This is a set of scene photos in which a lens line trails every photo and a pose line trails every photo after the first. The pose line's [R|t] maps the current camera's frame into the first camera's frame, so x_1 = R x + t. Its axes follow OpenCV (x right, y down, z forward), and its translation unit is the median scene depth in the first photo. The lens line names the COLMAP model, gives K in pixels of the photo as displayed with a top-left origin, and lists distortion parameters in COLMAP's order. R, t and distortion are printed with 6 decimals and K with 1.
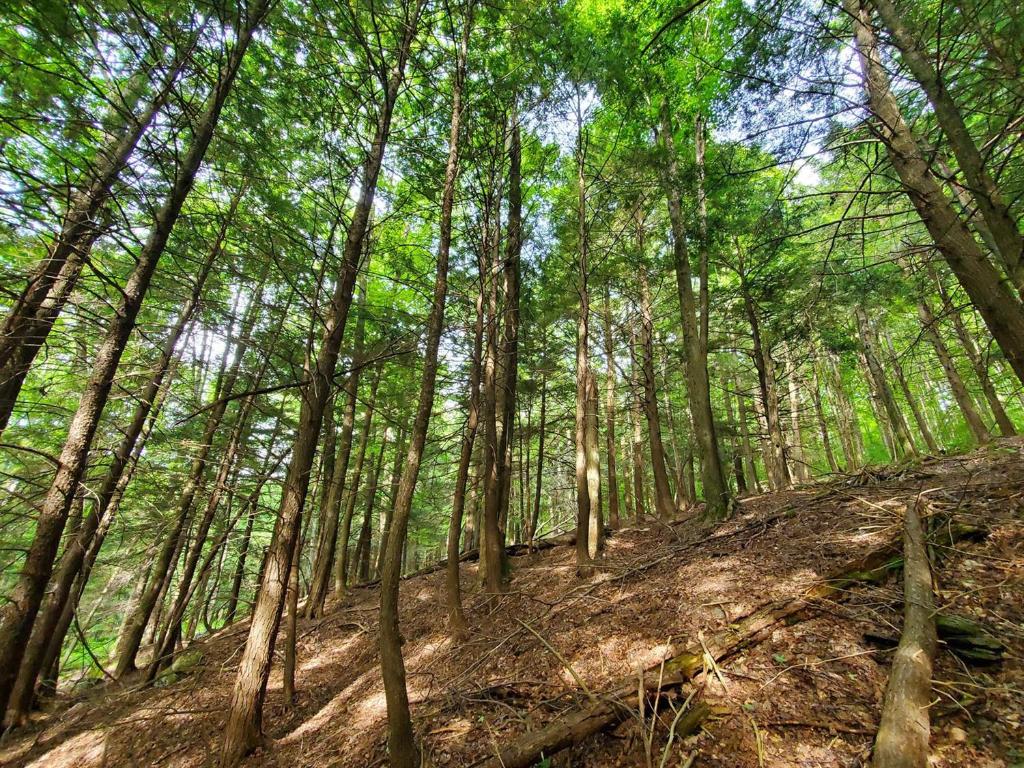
lens RADIAL K [[410.2, 0, 515.5], [0, 410.2, 385.8], [0, 0, 1]] dist [-0.000029, 0.000003]
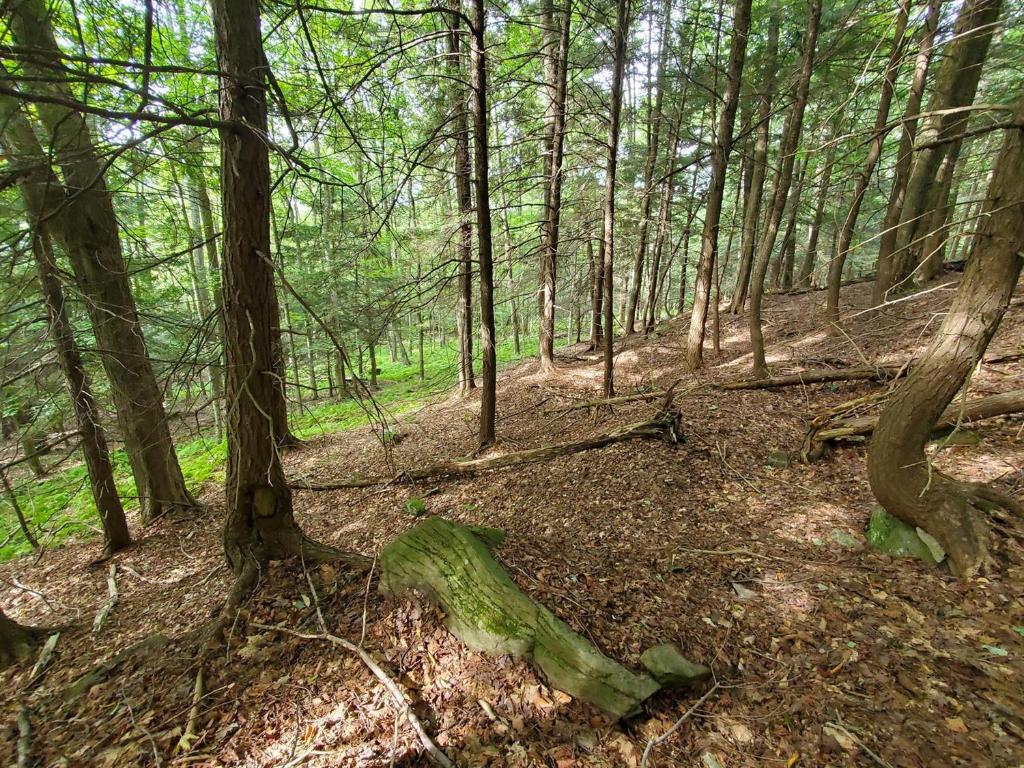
lens RADIAL K [[410.2, 0, 515.5], [0, 410.2, 385.8], [0, 0, 1]] dist [-0.000029, 0.000003]
pose [[0.601143, 0.221902, -0.767715, 0.304775], [0.318804, 0.814329, 0.485008, -0.250208], [0.732797, -0.536310, 0.418785, -0.442356]]
